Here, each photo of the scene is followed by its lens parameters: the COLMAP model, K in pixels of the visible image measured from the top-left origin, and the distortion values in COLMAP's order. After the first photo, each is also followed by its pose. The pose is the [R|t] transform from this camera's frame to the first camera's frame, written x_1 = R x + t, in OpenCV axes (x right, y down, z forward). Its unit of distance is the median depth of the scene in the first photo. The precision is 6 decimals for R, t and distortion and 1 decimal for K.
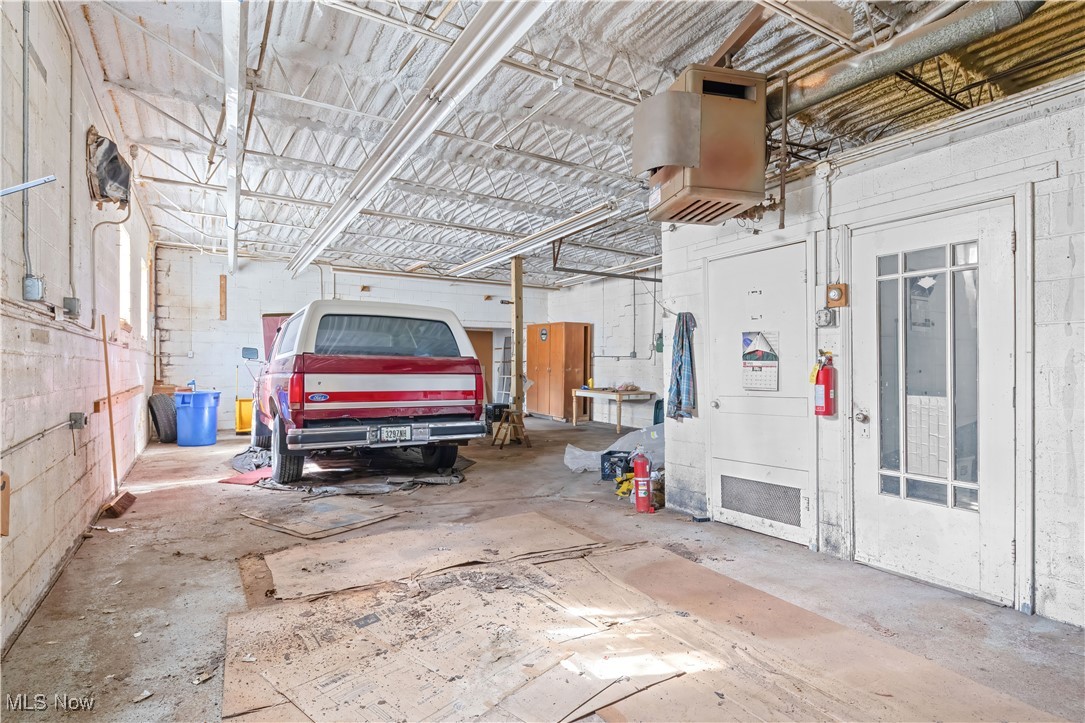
lens RADIAL K [[563.4, 0, 540.5], [0, 563.4, 364.6], [0, 0, 1]] dist [0.003320, 0.000078]
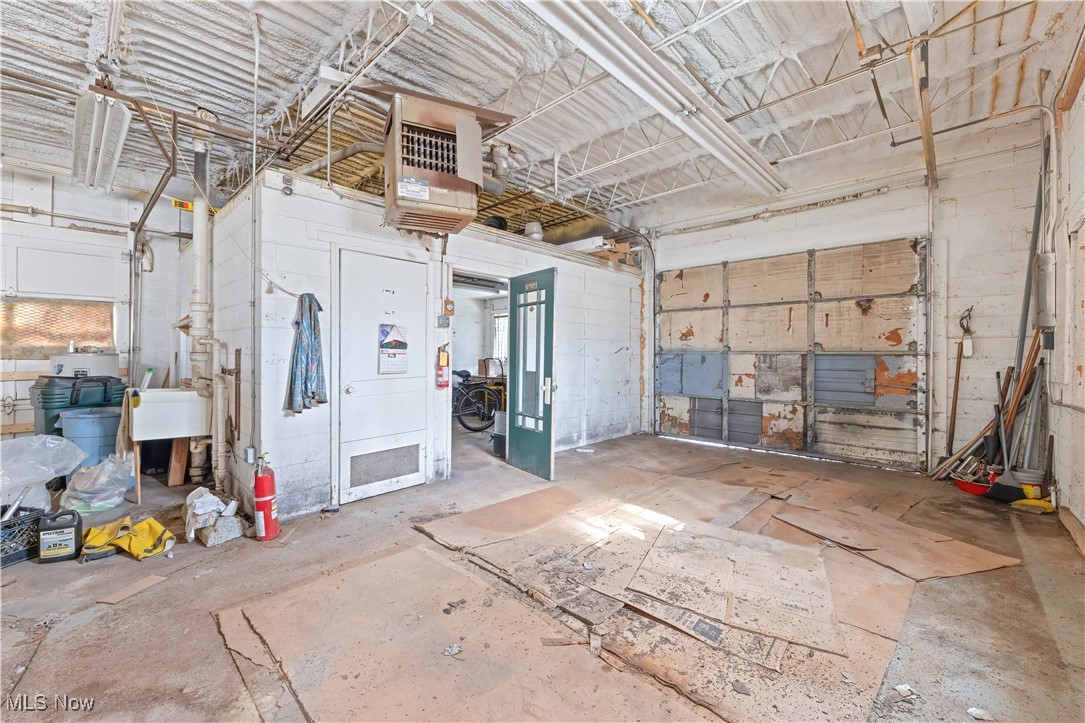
lens RADIAL K [[440.3, 0, 539.0], [0, 440.3, 357.4], [0, 0, 1]] dist [0.000109, -0.000031]
pose [[-0.267157, -0.005666, 0.963636, -0.671531], [-0.006862, 0.999969, 0.003978, 0.005736], [-0.963629, -0.005550, -0.267188, 1.058984]]
